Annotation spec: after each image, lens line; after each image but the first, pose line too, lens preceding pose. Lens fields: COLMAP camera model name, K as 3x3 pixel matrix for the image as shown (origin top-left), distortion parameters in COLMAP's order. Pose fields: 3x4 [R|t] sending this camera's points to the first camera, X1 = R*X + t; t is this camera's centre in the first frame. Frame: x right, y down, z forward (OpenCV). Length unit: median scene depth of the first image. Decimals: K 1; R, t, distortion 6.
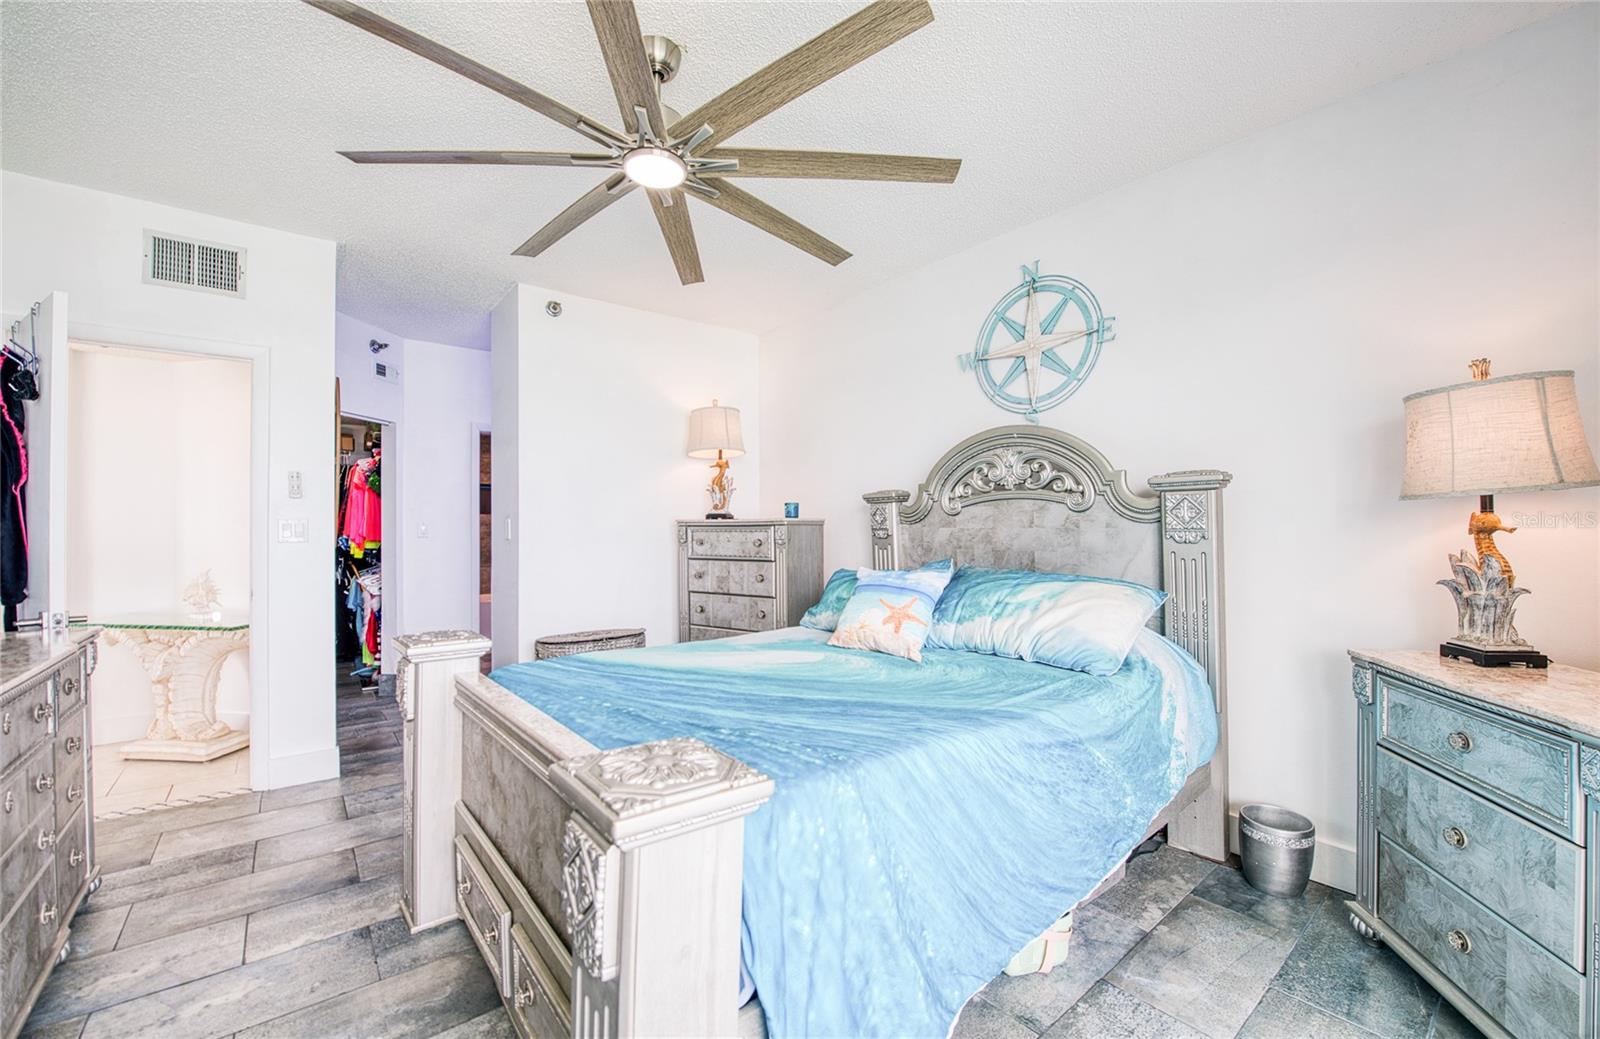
lens RADIAL K [[637.1, 0, 804.7], [0, 637.1, 521.3], [0, 0, 1]] dist [-0.015910, -0.001811]
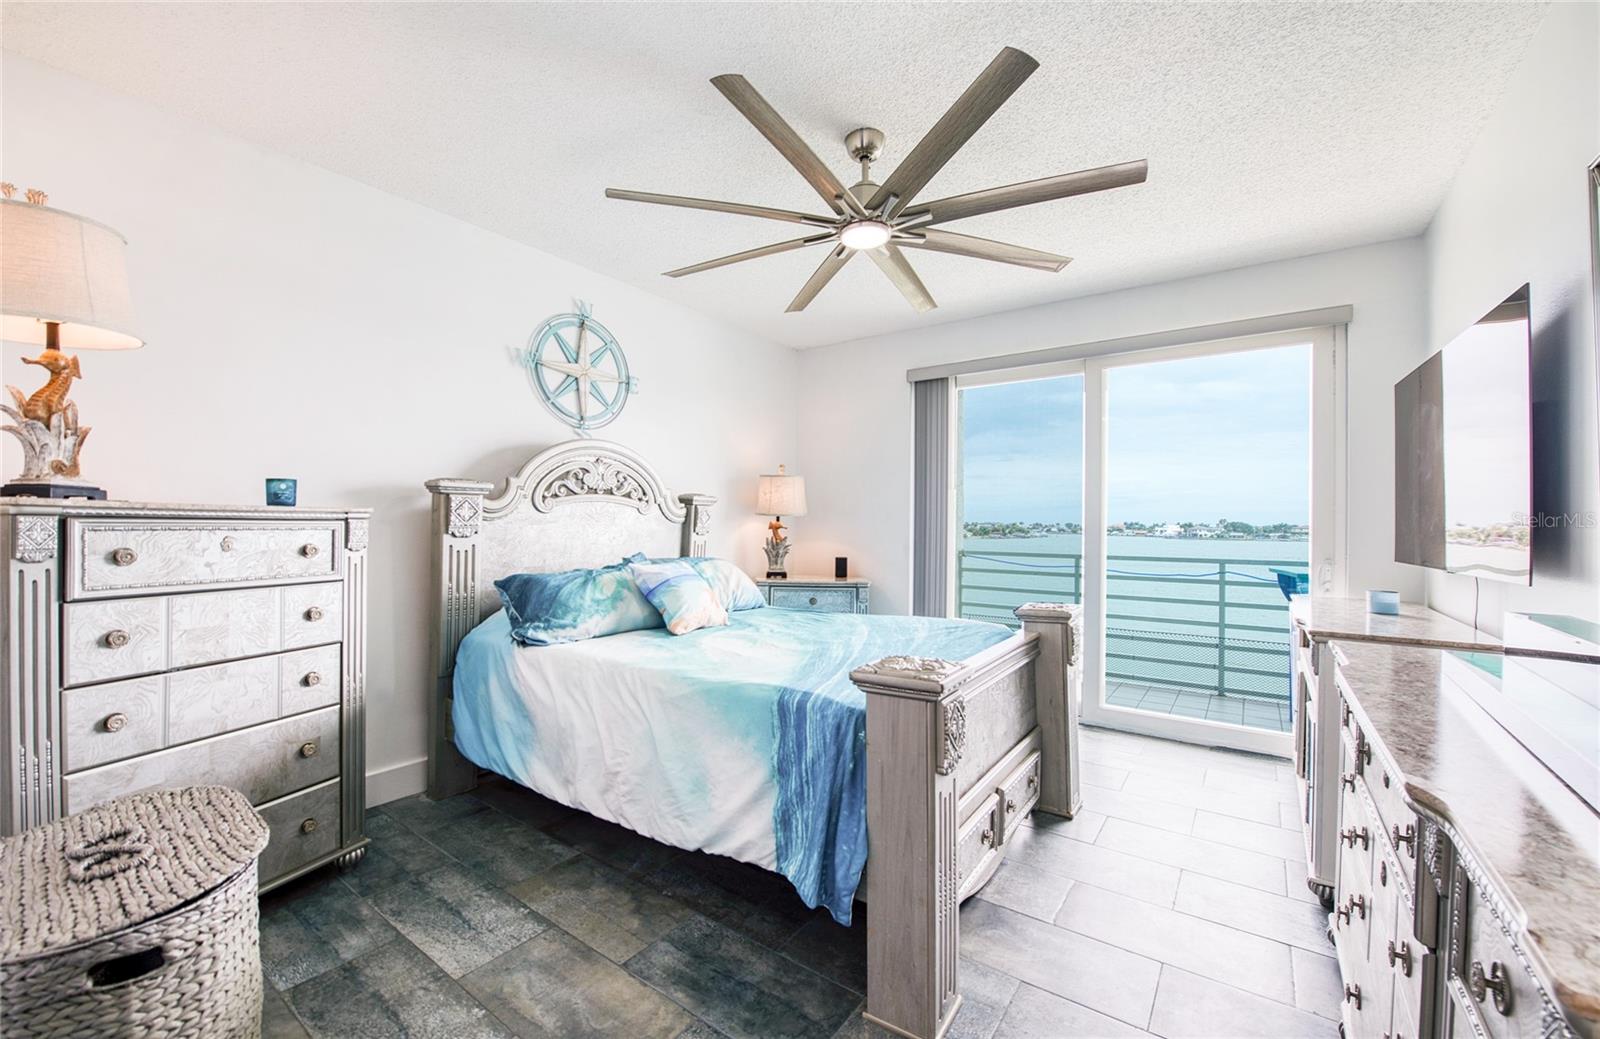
lens RADIAL K [[637.1, 0, 796.6], [0, 637.1, 525.8], [0, 0, 1]] dist [-0.015910, -0.001811]
pose [[-0.262262, -0.003041, 0.964992, -0.877302], [-0.021605, 0.999763, -0.002722, 0.005217], [-0.964755, -0.021562, -0.262266, 0.905239]]
